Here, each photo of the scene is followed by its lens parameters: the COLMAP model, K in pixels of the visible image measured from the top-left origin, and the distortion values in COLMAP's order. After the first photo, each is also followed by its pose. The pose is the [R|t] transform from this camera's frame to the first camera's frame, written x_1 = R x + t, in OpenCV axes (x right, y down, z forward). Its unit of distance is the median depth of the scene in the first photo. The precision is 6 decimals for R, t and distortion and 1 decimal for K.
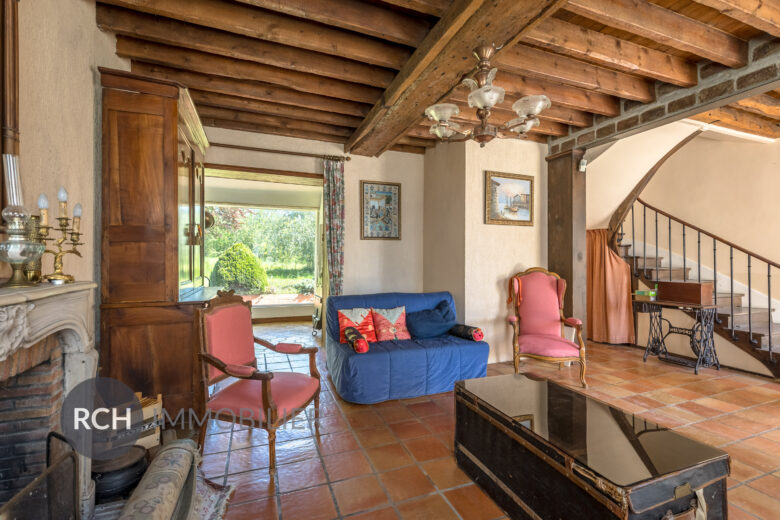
lens RADIAL K [[335.3, 0, 389.8], [0, 335.3, 256.2], [0, 0, 1]] dist [0.000445, -0.000055]
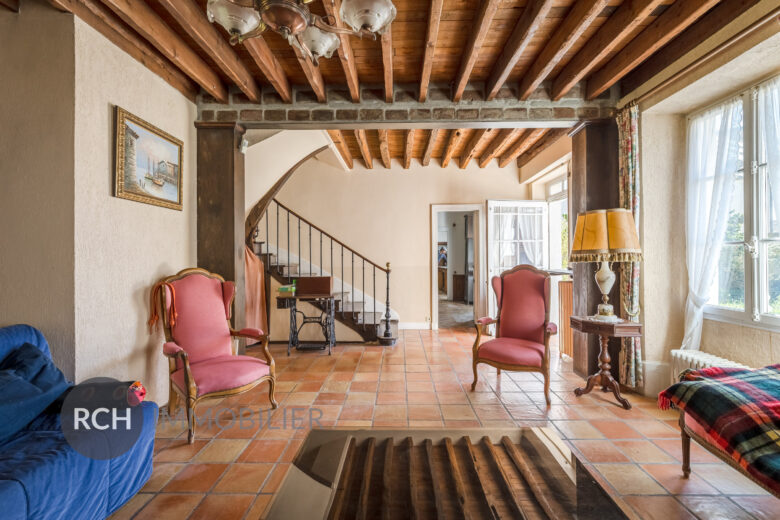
lens RADIAL K [[335.3, 0, 389.8], [0, 335.3, 256.2], [0, 0, 1]] dist [0.000445, -0.000055]
pose [[0.385099, -0.003088, 0.922870, -0.068544], [-0.003686, 0.999981, 0.004884, 0.002919], [-0.922868, -0.005283, 0.385080, 0.325695]]
